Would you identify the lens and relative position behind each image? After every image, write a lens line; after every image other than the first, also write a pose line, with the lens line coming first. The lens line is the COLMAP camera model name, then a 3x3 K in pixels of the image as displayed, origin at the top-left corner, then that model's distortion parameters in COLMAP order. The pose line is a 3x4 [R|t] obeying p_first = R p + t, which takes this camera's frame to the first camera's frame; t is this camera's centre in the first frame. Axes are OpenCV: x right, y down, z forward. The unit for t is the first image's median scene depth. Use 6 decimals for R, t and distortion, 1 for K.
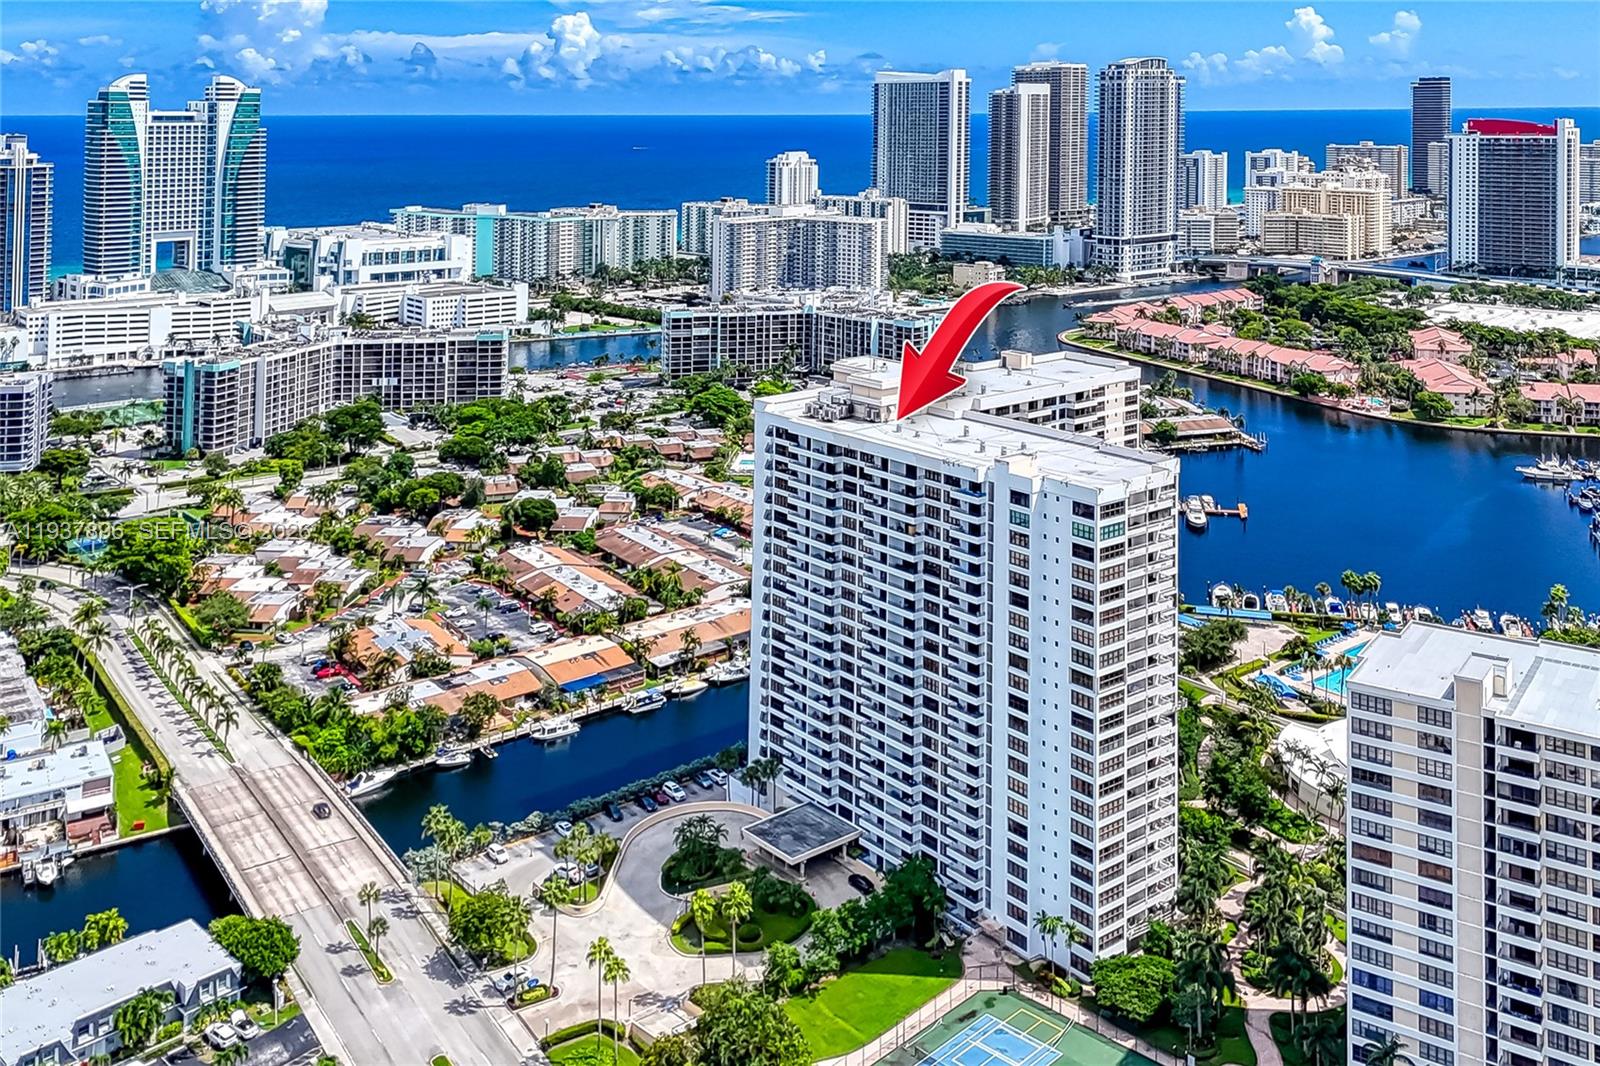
lens RADIAL K [[1500.5, 0, 787.0], [0, 1500.5, 524.2], [0, 0, 1]] dist [0.052699, 0.000000]
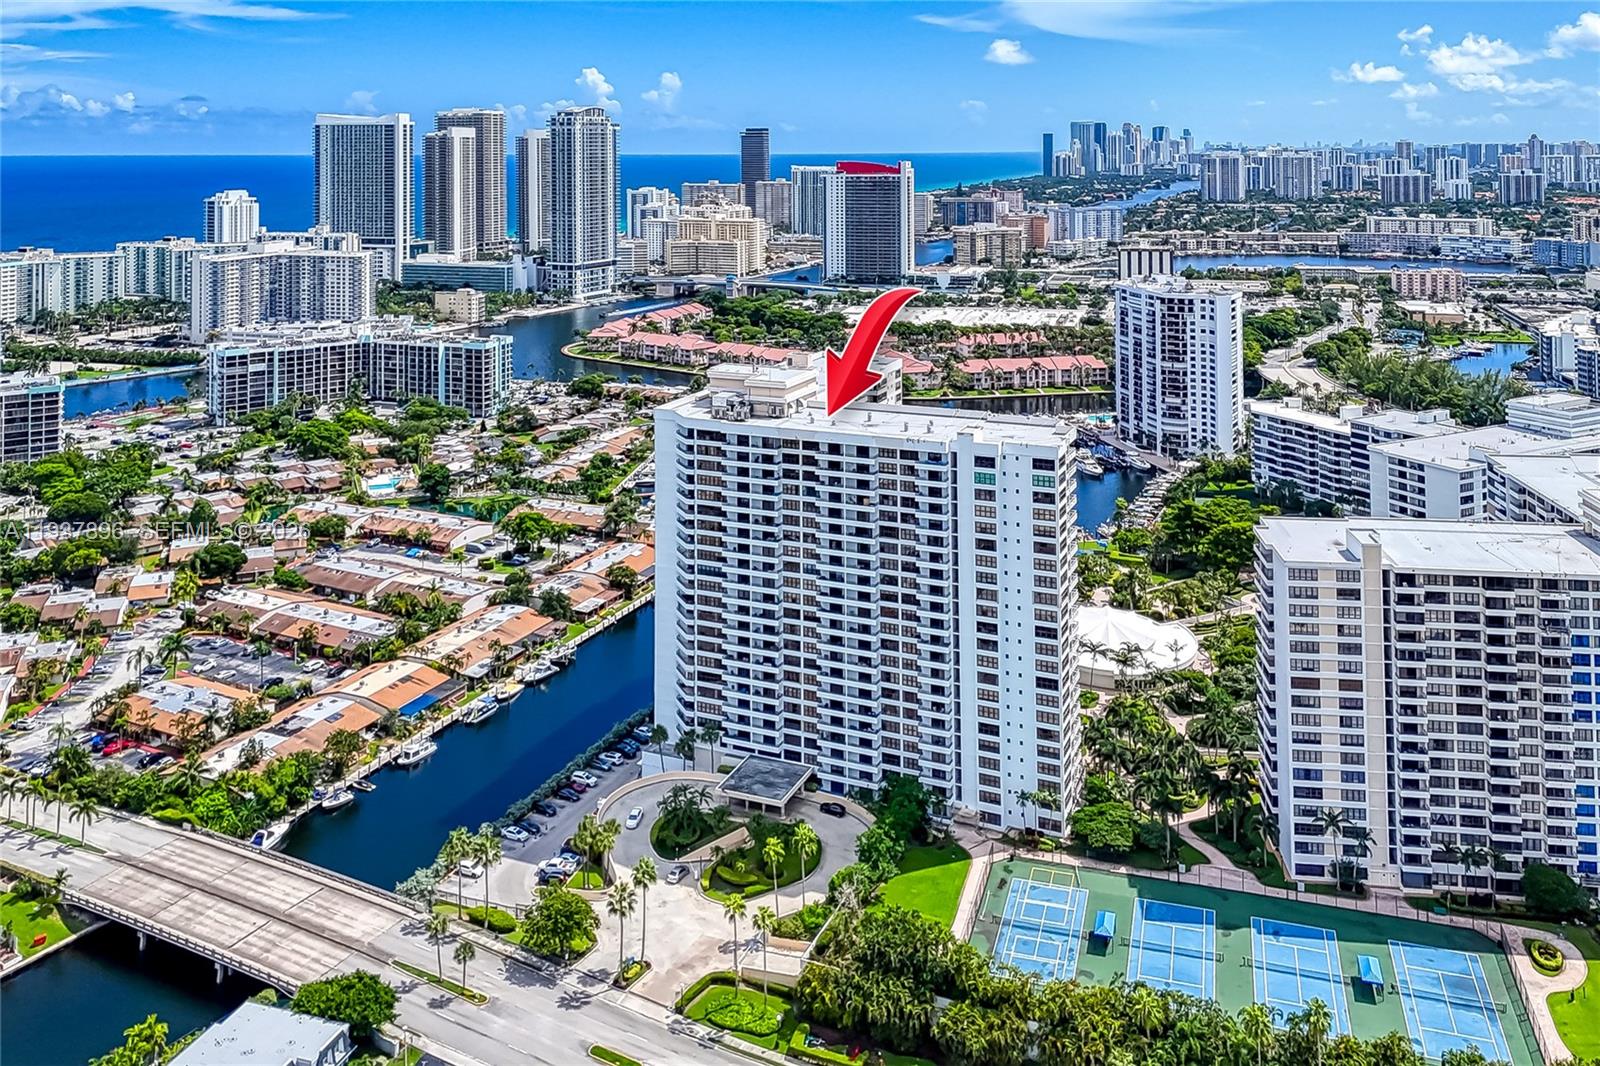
lens RADIAL K [[1341.5, 0, 753.7], [0, 1341.5, 531.2], [0, 0, 1]] dist [0.071063, -0.077688]
pose [[0.882915, -0.129126, 0.451427, -0.188315], [0.127189, 0.991268, 0.034781, -0.008250], [-0.451977, 0.026708, 0.891630, 0.038286]]
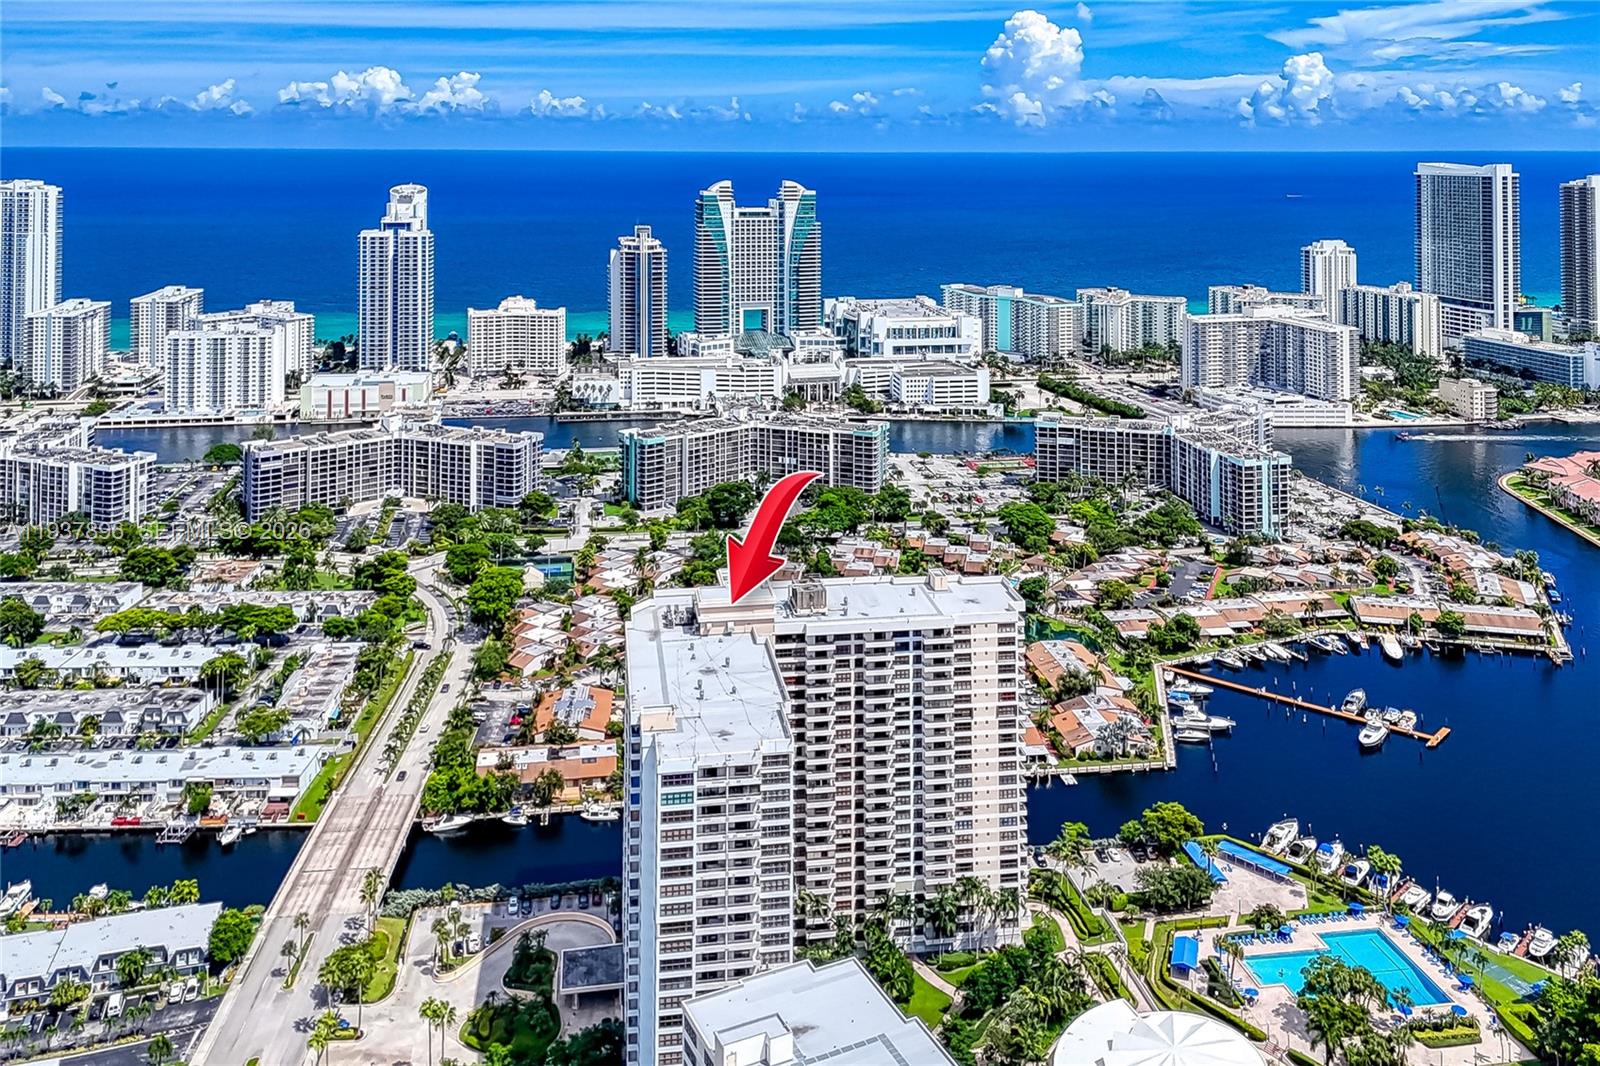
lens RADIAL K [[1388.6, 0, 768.1], [0, 1388.6, 524.5], [0, 0, 1]] dist [0.081078, -0.100781]
pose [[0.846240, 0.134512, -0.515543, 0.280075], [-0.127538, 0.990617, 0.049118, -0.092088], [0.517312, 0.024185, 0.855455, 0.051148]]
